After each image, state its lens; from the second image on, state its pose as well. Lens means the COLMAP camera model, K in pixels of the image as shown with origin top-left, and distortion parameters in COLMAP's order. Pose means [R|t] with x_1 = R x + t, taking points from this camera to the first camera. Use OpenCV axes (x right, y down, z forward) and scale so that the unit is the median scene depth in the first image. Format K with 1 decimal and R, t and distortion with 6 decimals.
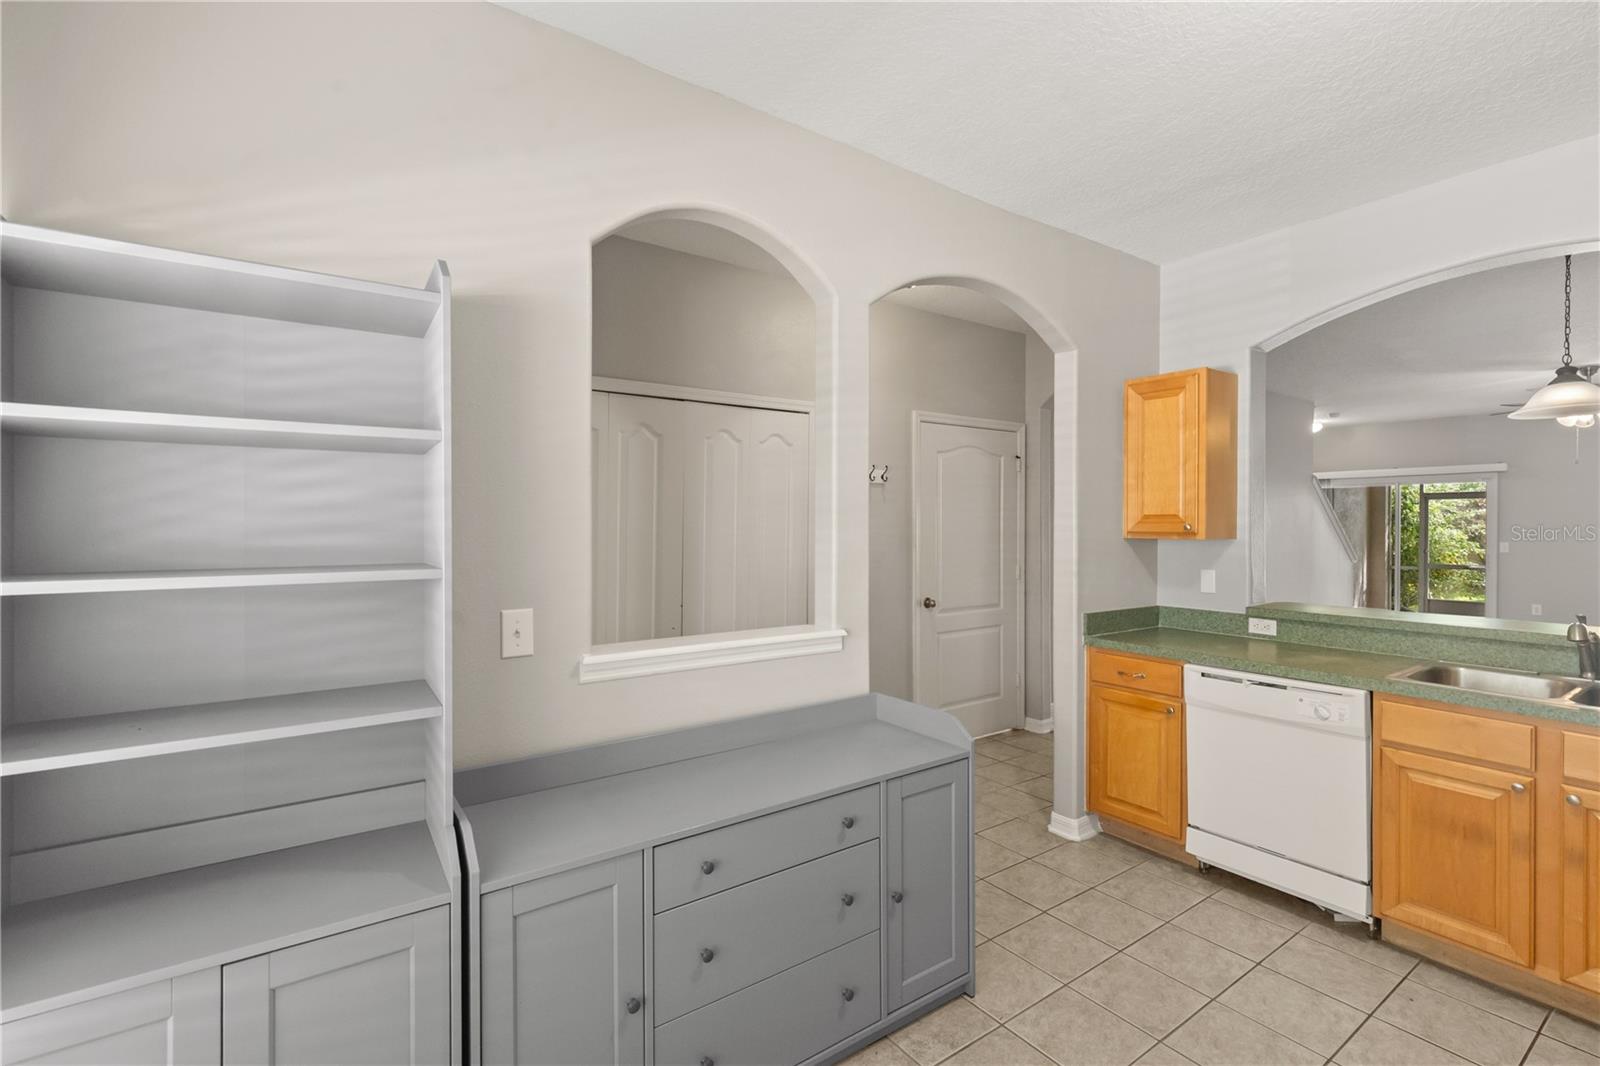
lens RADIAL K [[719.6, 0, 800.0], [0, 719.6, 533.0], [0, 0, 1]] dist [0.003172, 0.000181]
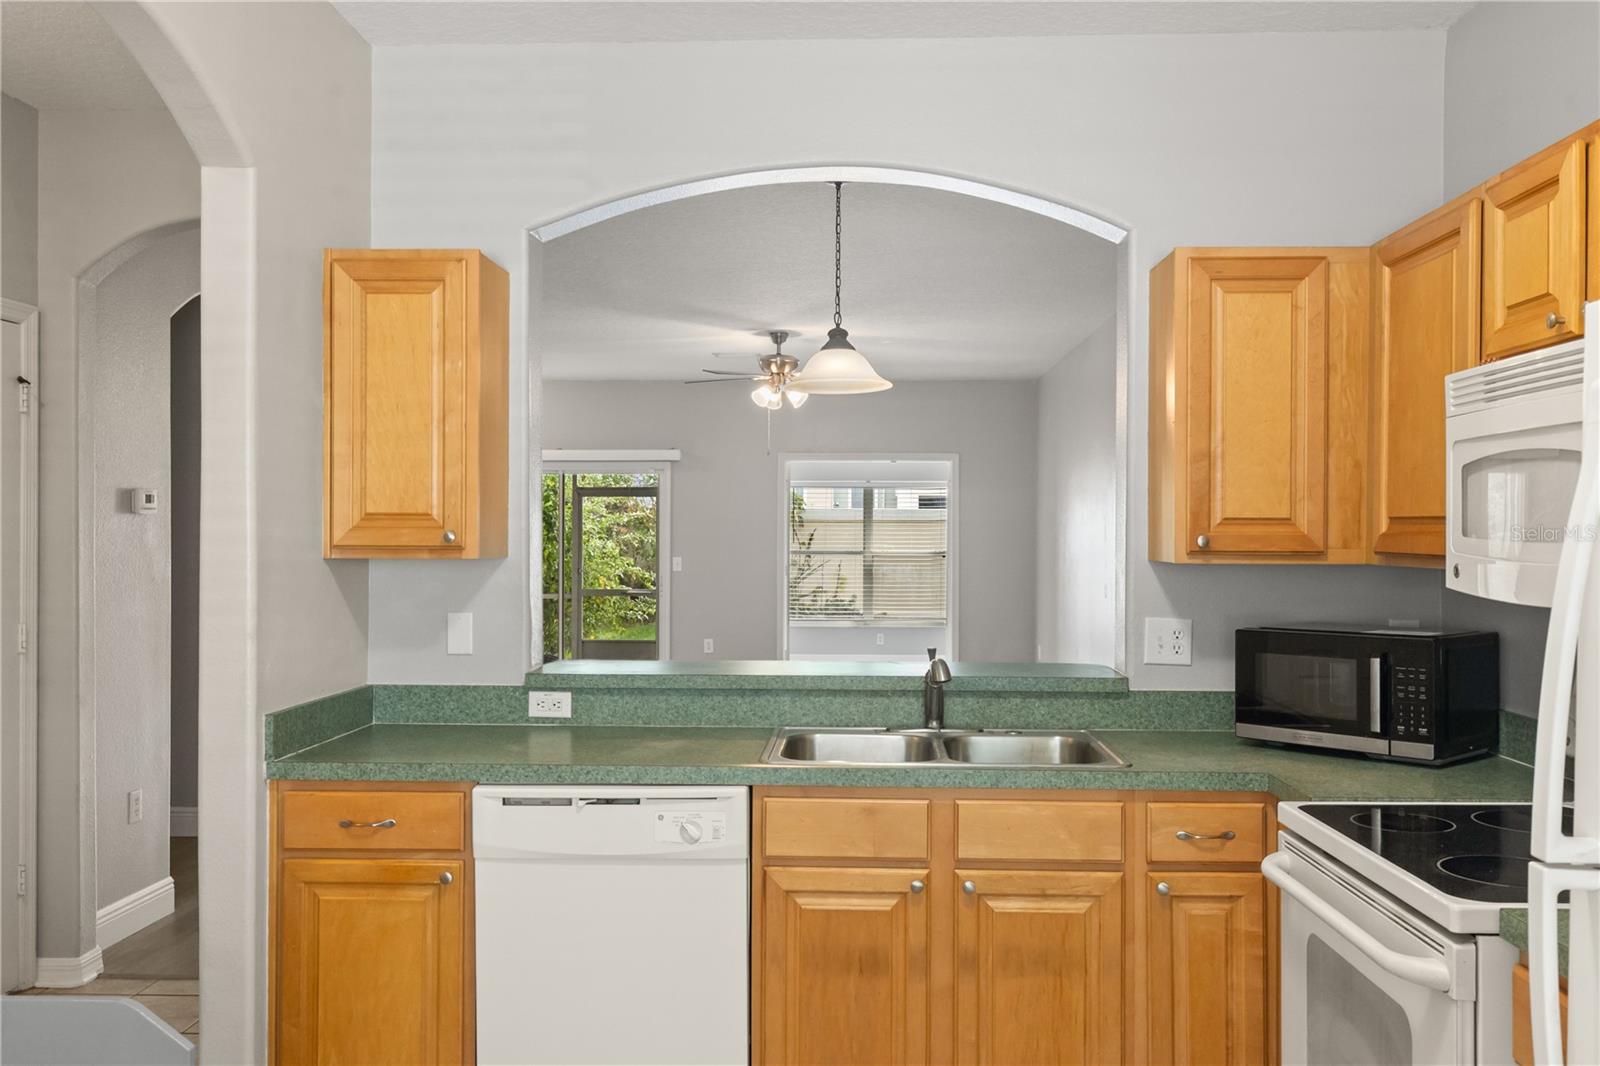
lens RADIAL K [[1345.8, 0, 802.4], [0, 1345.8, 541.9], [0, 0, 1]] dist [0.011911, 0.002114]
pose [[0.601450, -0.004620, 0.798897, -0.119246], [0.008420, 0.999964, -0.000557, -0.001250], [-0.798866, 0.007062, 0.601468, 0.170045]]
